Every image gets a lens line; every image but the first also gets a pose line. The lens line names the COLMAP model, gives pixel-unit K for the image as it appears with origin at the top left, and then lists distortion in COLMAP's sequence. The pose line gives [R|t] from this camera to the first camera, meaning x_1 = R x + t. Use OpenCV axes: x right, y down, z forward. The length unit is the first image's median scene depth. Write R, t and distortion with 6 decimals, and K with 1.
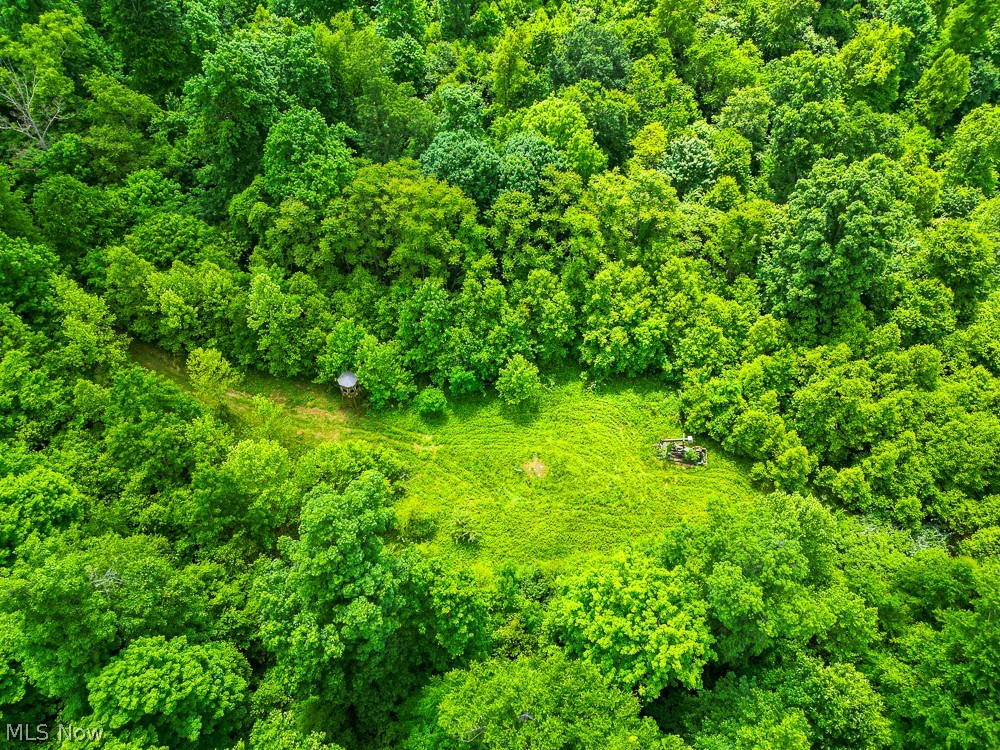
lens RADIAL K [[686.3, 0, 506.2], [0, 686.3, 374.1], [0, 0, 1]] dist [0.080470, -0.075813]
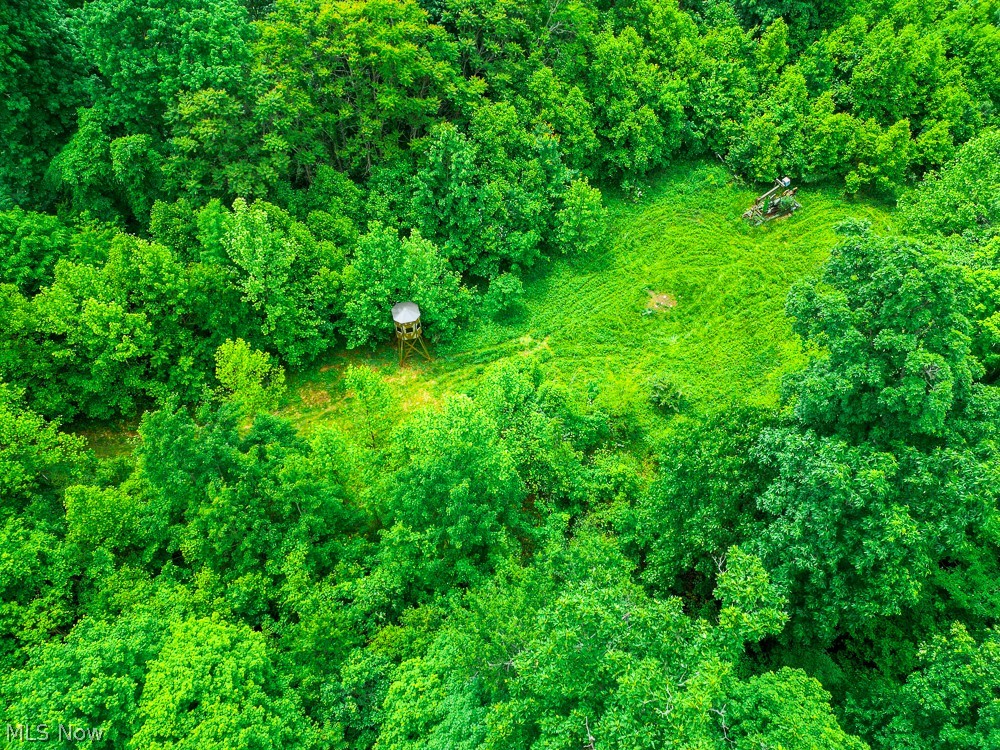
lens RADIAL K [[686.3, 0, 506.2], [0, 686.3, 374.1], [0, 0, 1]] dist [0.080470, -0.075813]
pose [[0.799463, -0.498915, 0.334577, -0.398381], [0.489253, 0.863951, 0.119250, 0.027458], [-0.348554, 0.068357, 0.934793, 0.322411]]
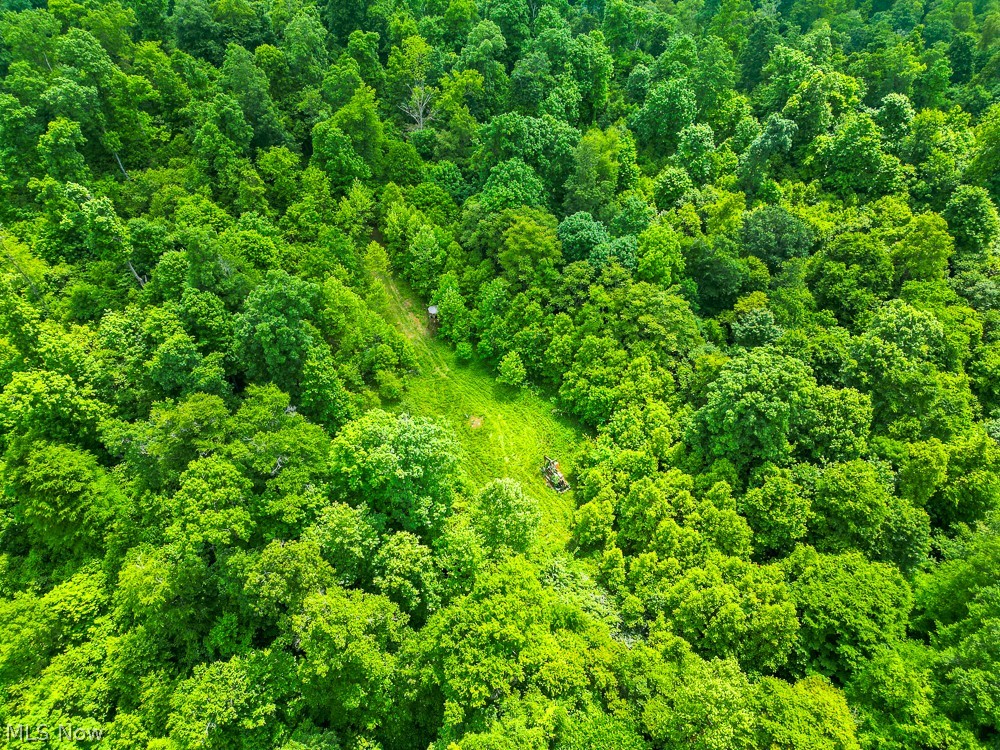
lens RADIAL K [[686.3, 0, 506.2], [0, 686.3, 374.1], [0, 0, 1]] dist [0.080470, -0.075813]
pose [[0.649205, 0.522743, -0.552515, 0.804140], [-0.612298, 0.790128, 0.028102, -0.019617], [0.451247, 0.320059, 0.833029, -0.184550]]
